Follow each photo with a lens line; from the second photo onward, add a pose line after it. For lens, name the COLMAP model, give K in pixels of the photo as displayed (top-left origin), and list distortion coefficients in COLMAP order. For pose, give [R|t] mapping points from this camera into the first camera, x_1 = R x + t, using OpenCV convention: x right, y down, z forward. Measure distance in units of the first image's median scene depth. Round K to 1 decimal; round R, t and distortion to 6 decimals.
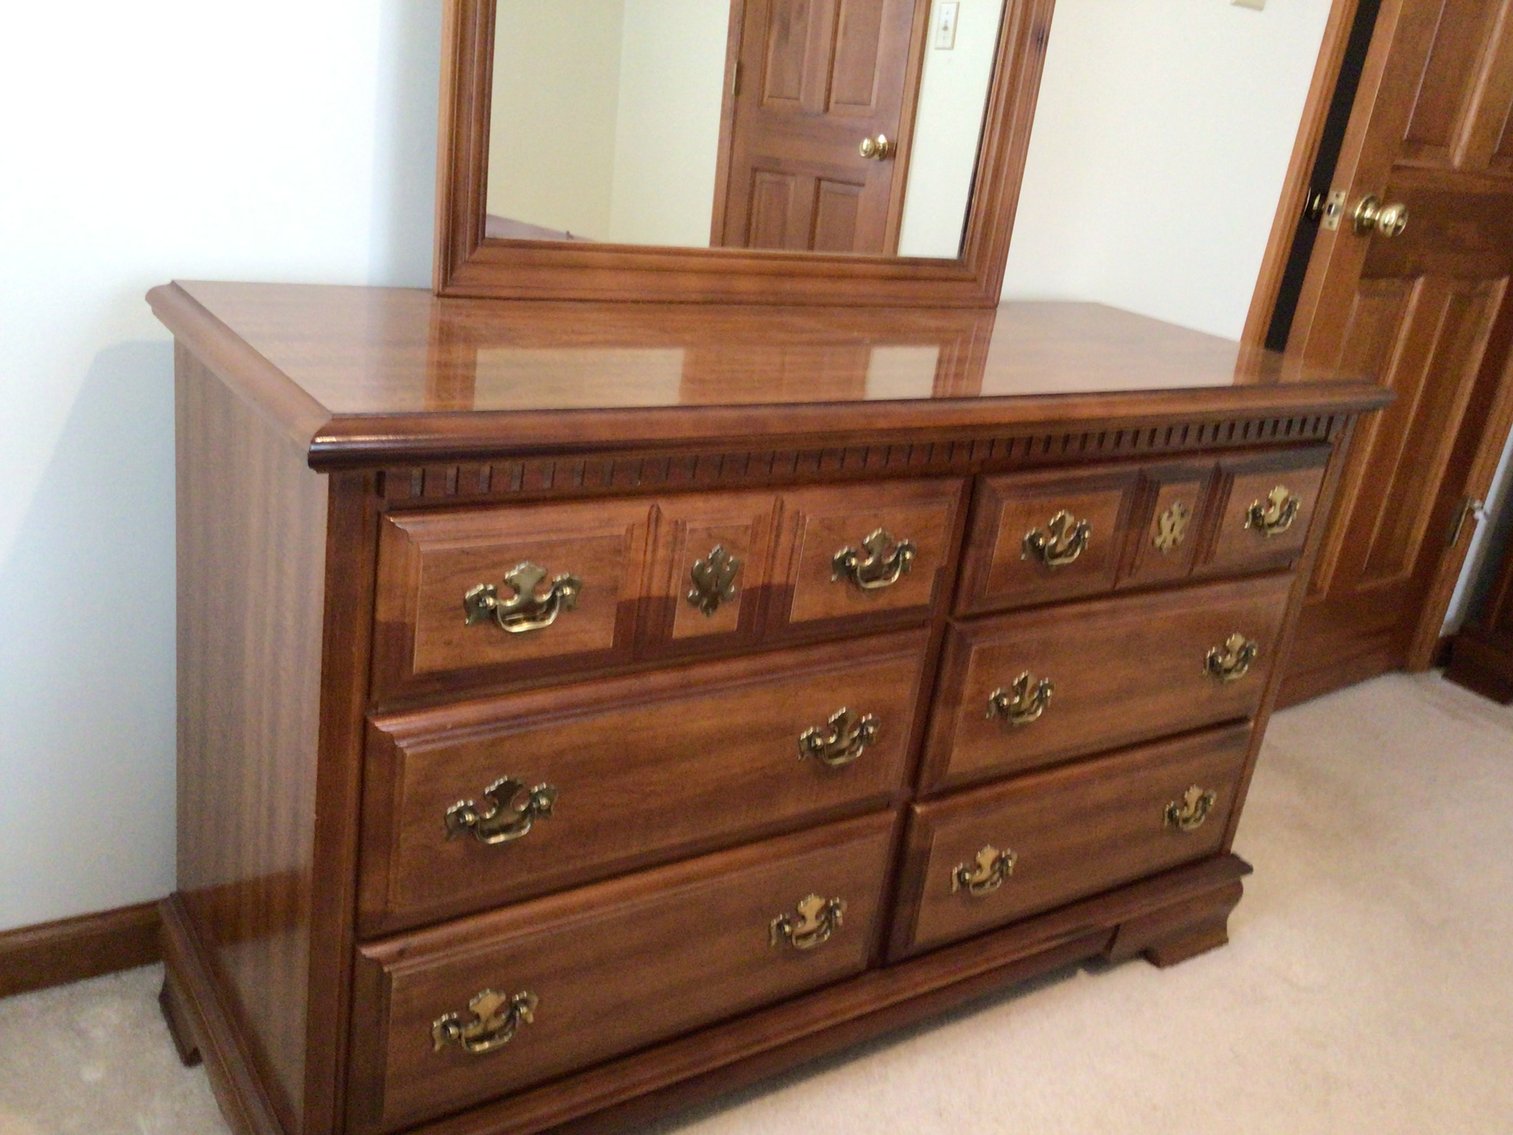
lens RADIAL K [[1358.3, 0, 756.5], [0, 1358.3, 567.5], [0, 0, 1]] dist [0.079396, 0.002790]
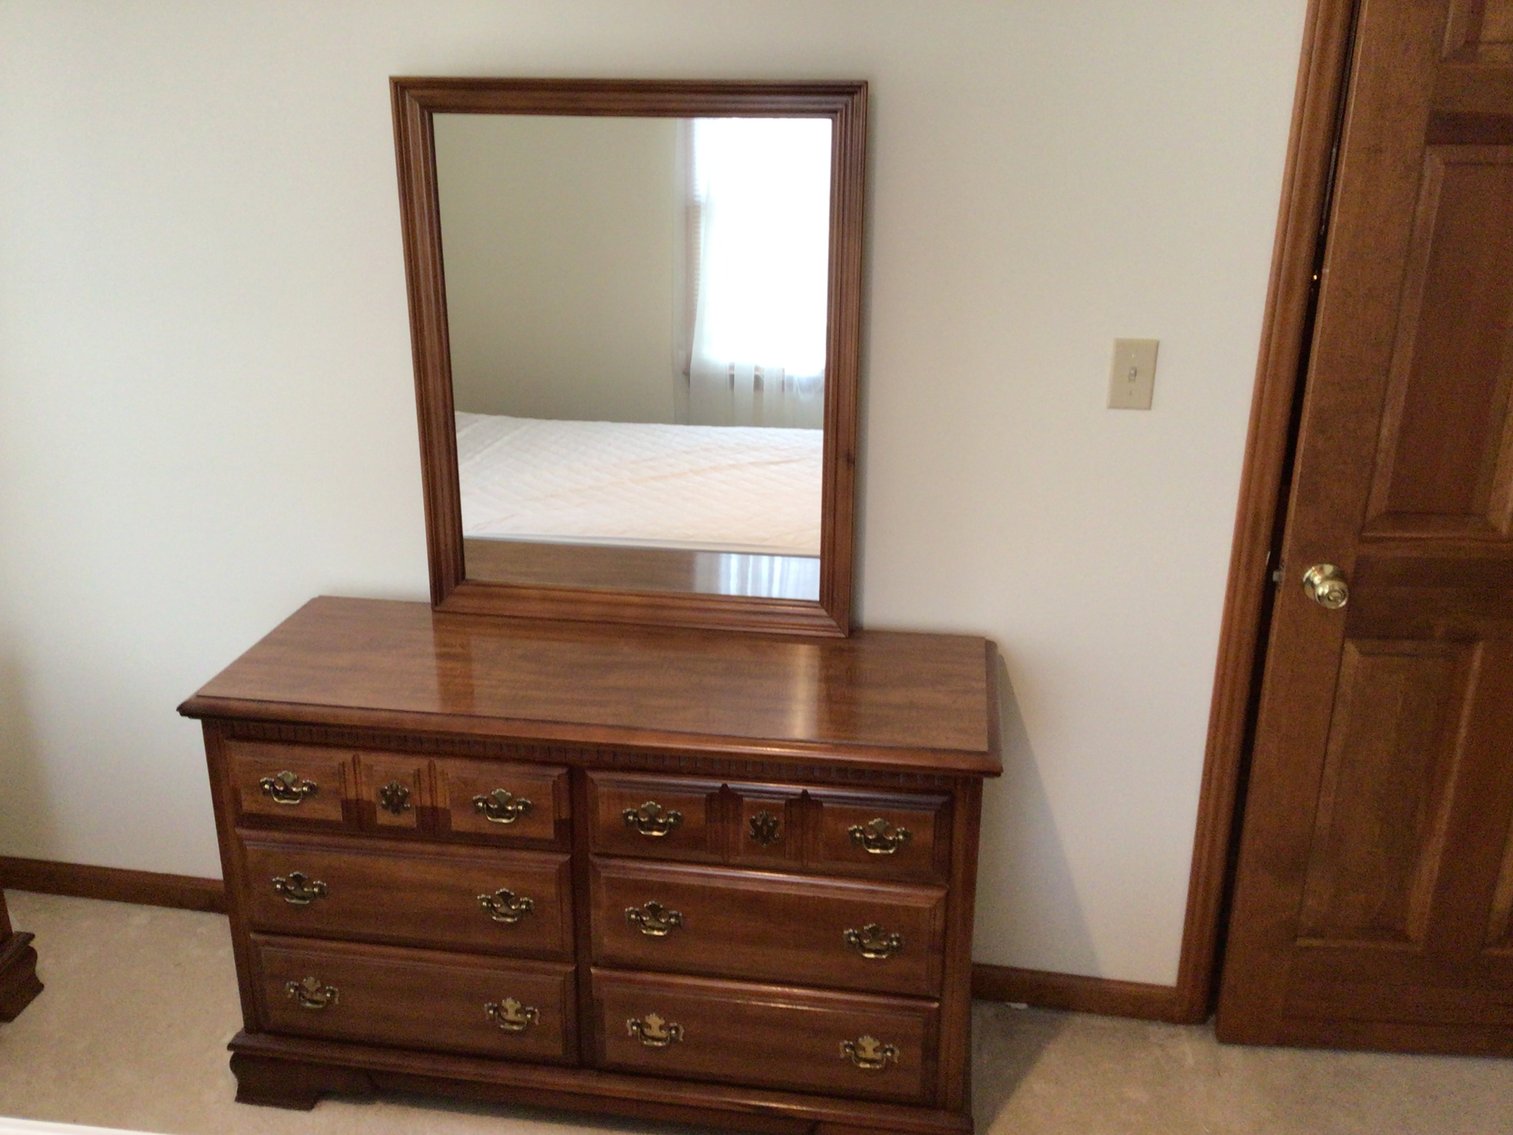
lens RADIAL K [[1344.8, 0, 745.2], [0, 1344.8, 565.0], [0, 0, 1]] dist [0.129284, -0.231578]
pose [[0.720227, 0.109456, -0.685049, 1.463908], [-0.151139, 0.988512, -0.000958, -0.355372], [0.677075, 0.104228, 0.728496, -0.070850]]
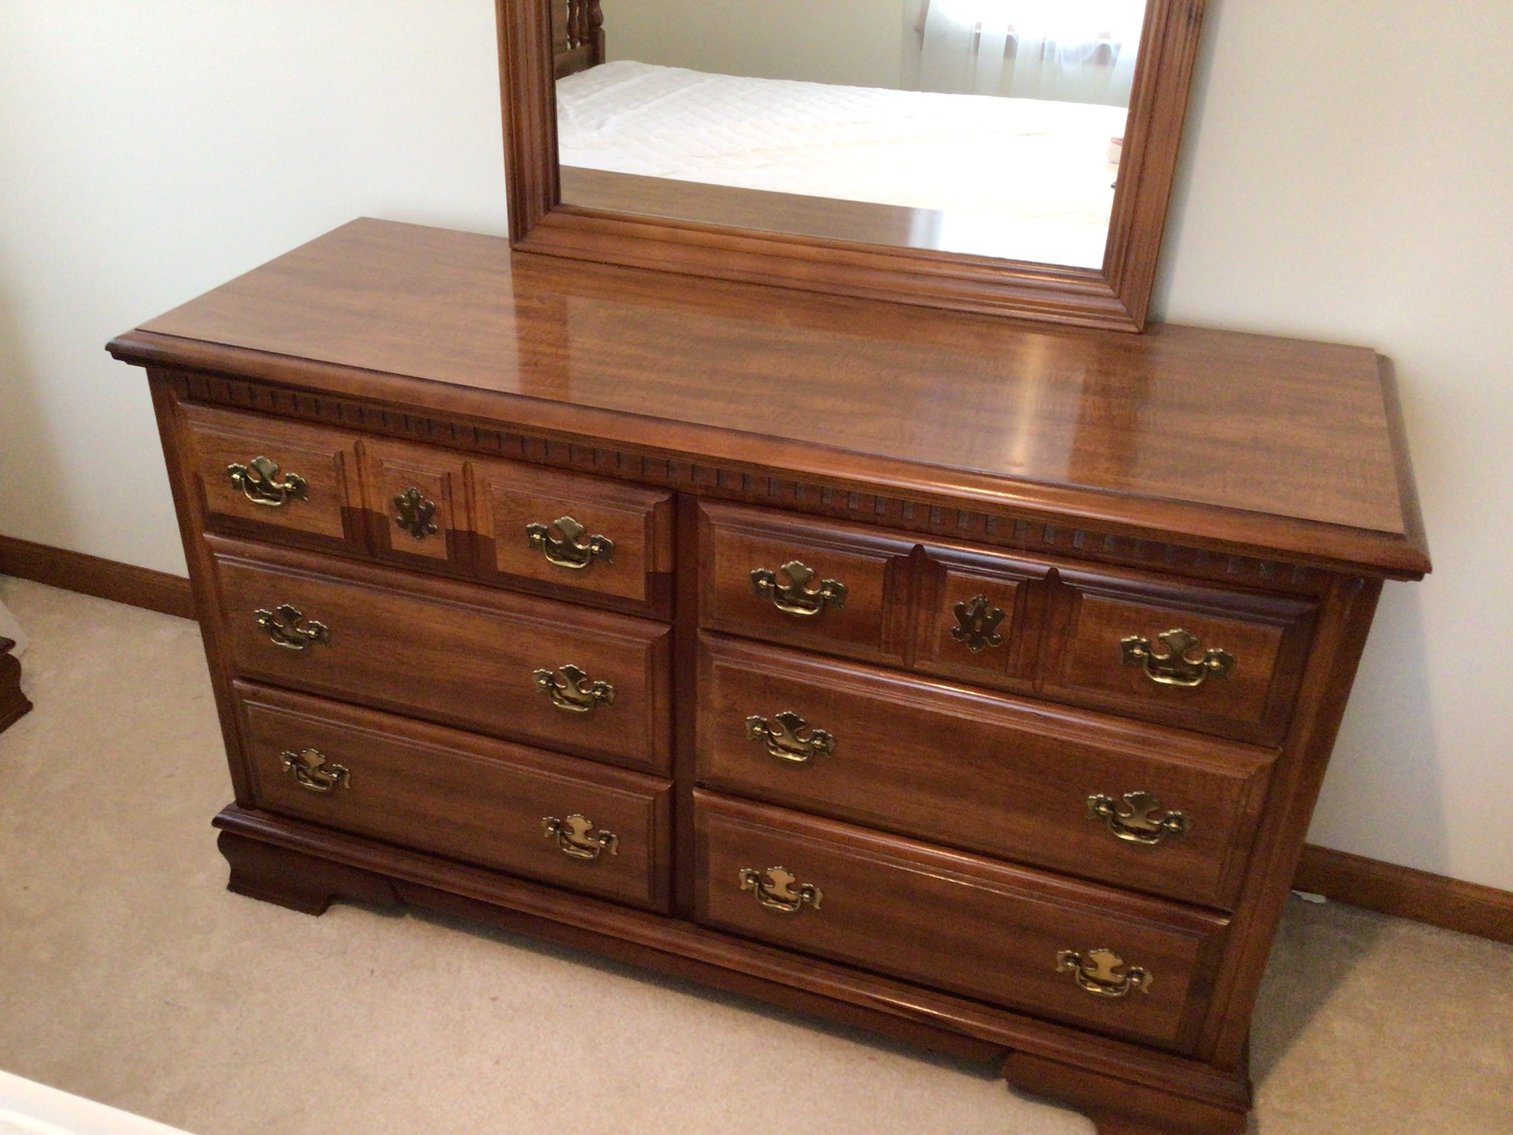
lens RADIAL K [[1358.3, 0, 756.5], [0, 1358.3, 567.5], [0, 0, 1]] dist [0.079396, 0.002790]
pose [[0.603911, 0.300143, -0.738381, 1.014439], [-0.226132, 0.952844, 0.202369, -0.247367], [0.764301, 0.044758, 0.643304, 0.409743]]
